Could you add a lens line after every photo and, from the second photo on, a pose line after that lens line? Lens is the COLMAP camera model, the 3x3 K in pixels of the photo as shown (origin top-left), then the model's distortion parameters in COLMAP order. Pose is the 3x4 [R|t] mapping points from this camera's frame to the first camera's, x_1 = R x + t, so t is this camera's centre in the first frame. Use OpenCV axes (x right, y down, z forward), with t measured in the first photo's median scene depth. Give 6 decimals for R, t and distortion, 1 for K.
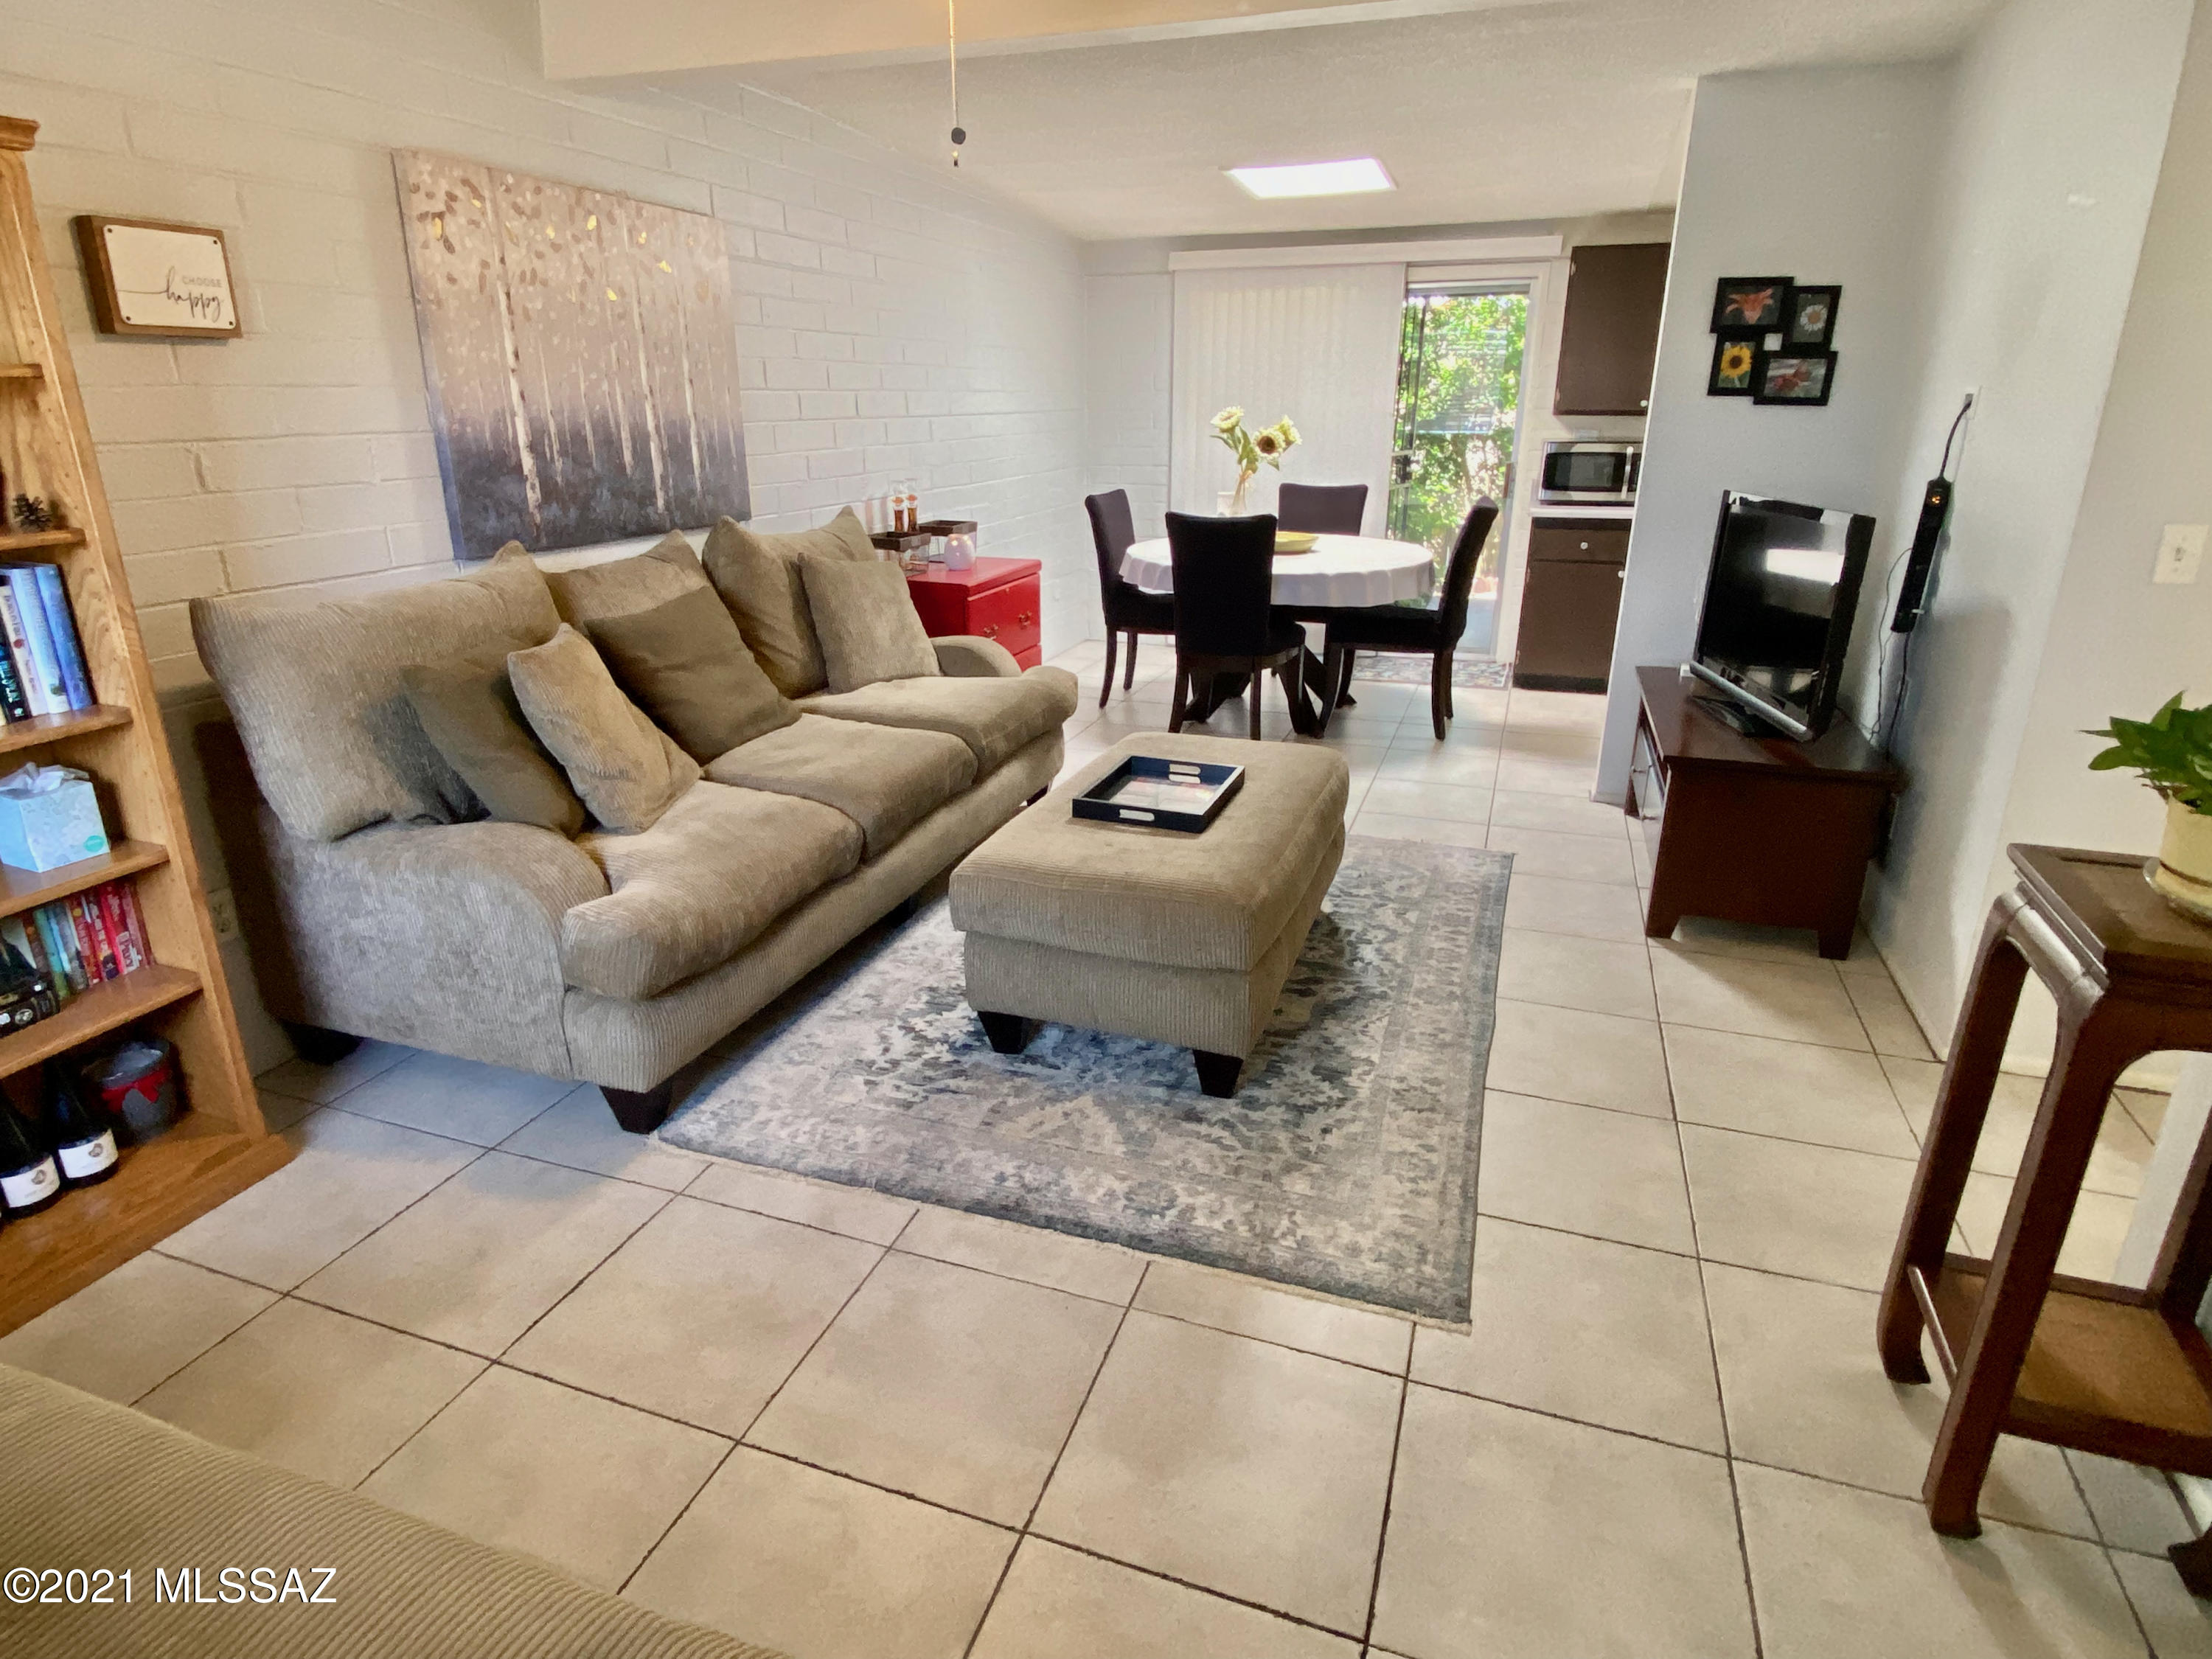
lens RADIAL K [[1222.5, 0, 1092.0], [0, 1222.5, 830.5], [0, 0, 1]] dist [0.000391, -0.011355]
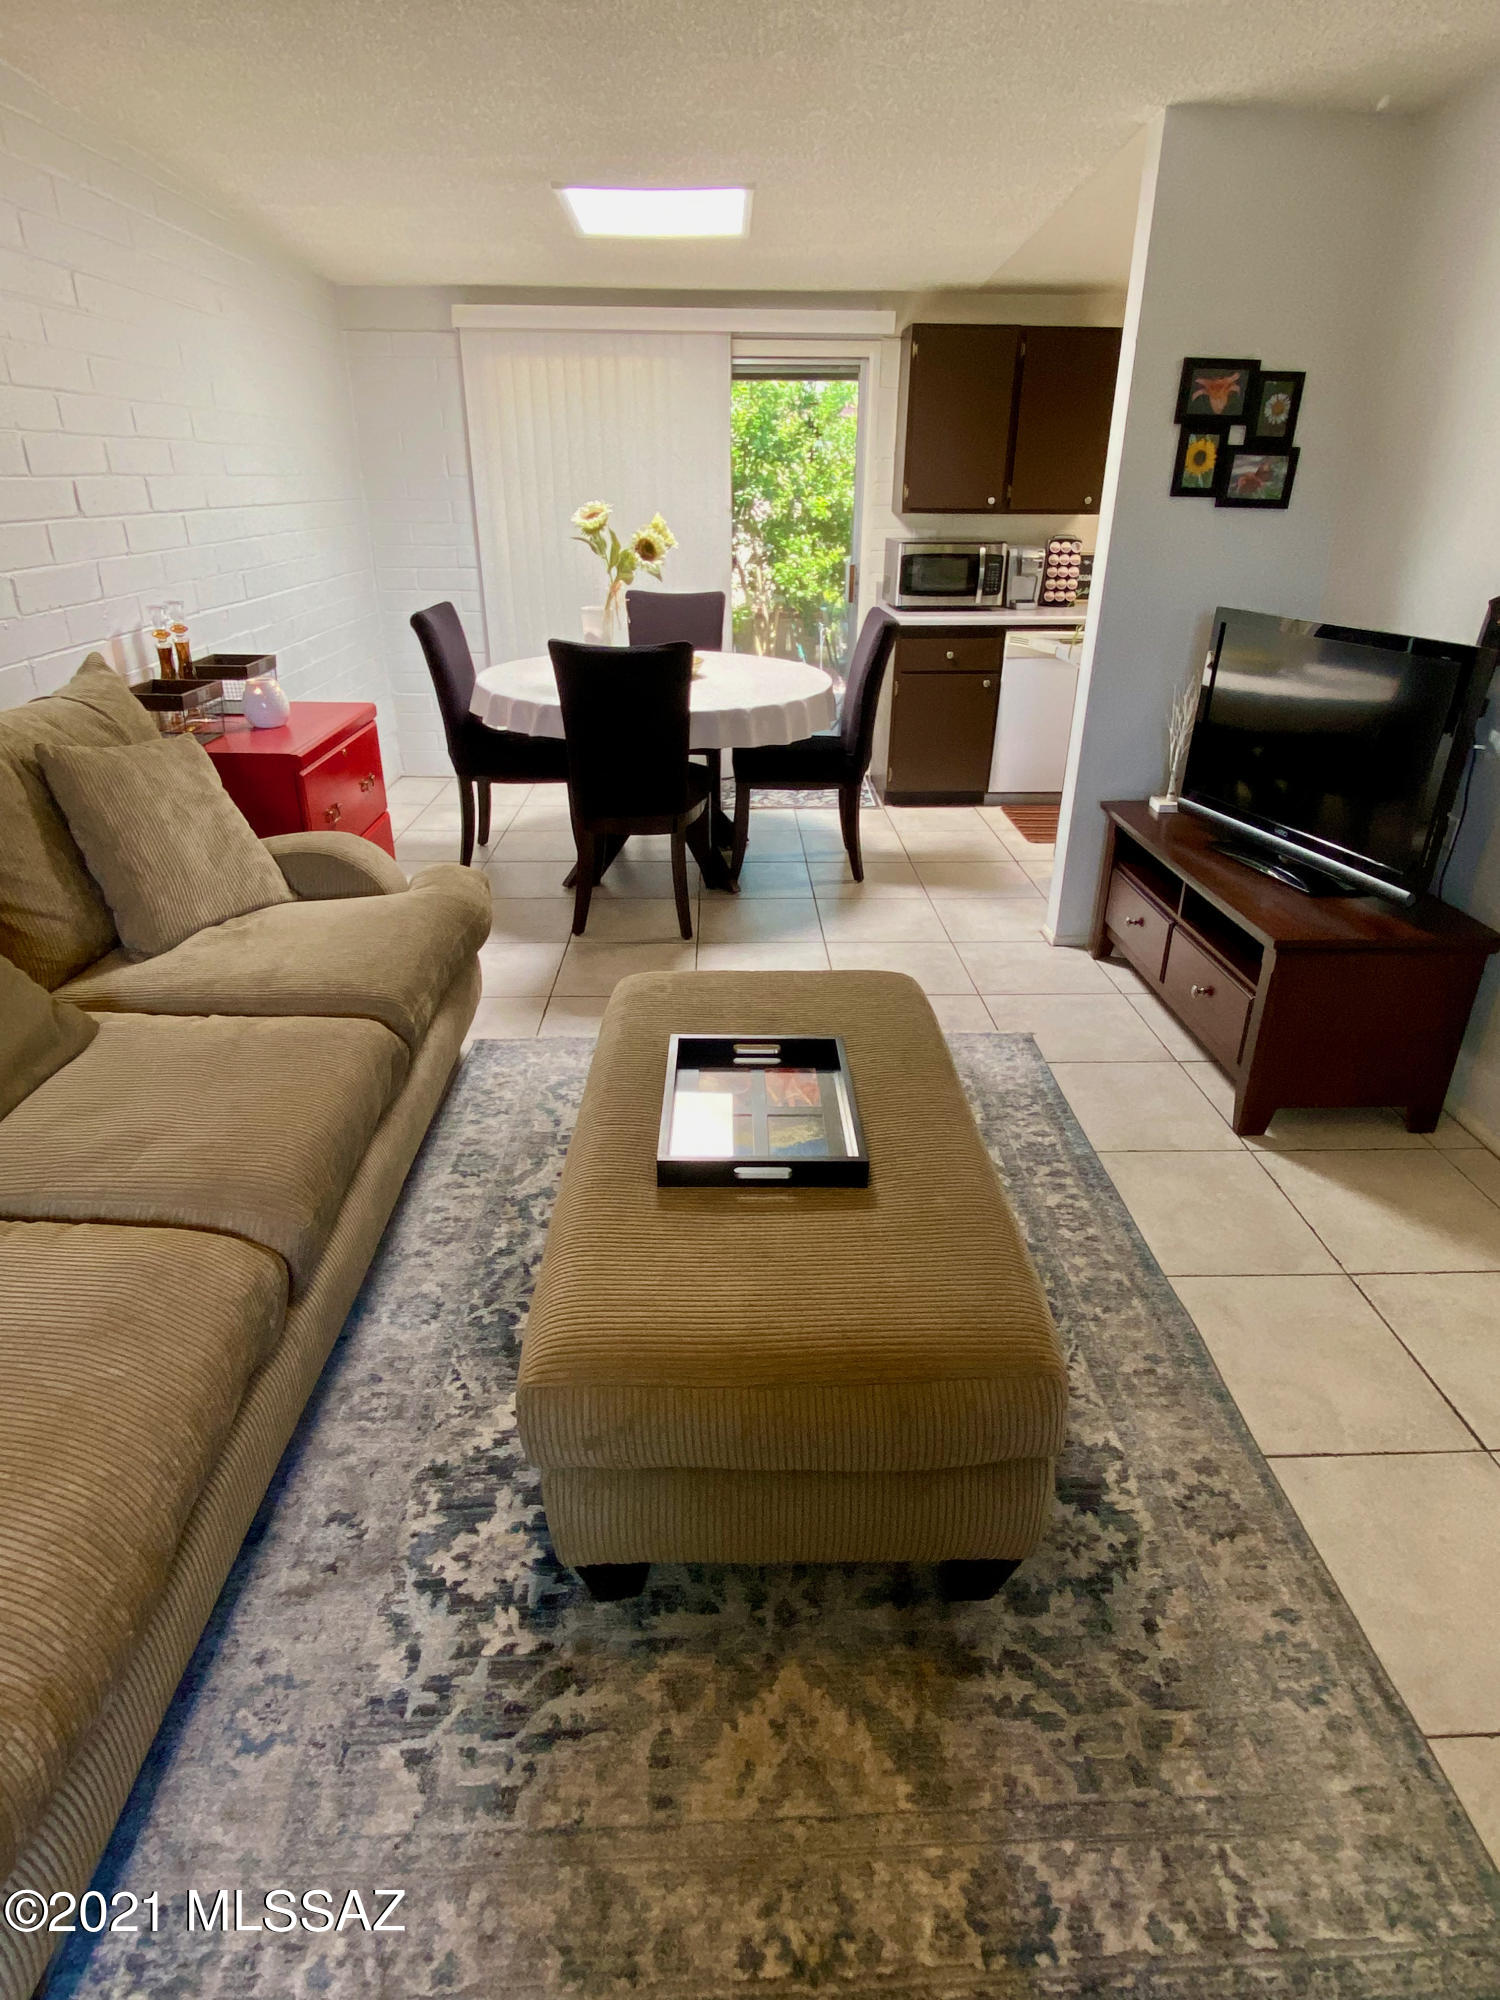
lens RADIAL K [[1105.3, 0, 761.4], [0, 1105.3, 996.8], [0, 0, 1]] dist [0.000391, -0.011355]
pose [[0.928664, -0.142528, 0.342445, -0.106265], [0.110118, 0.987543, 0.112396, -0.120924], [-0.354198, -0.066668, 0.932791, 0.335853]]
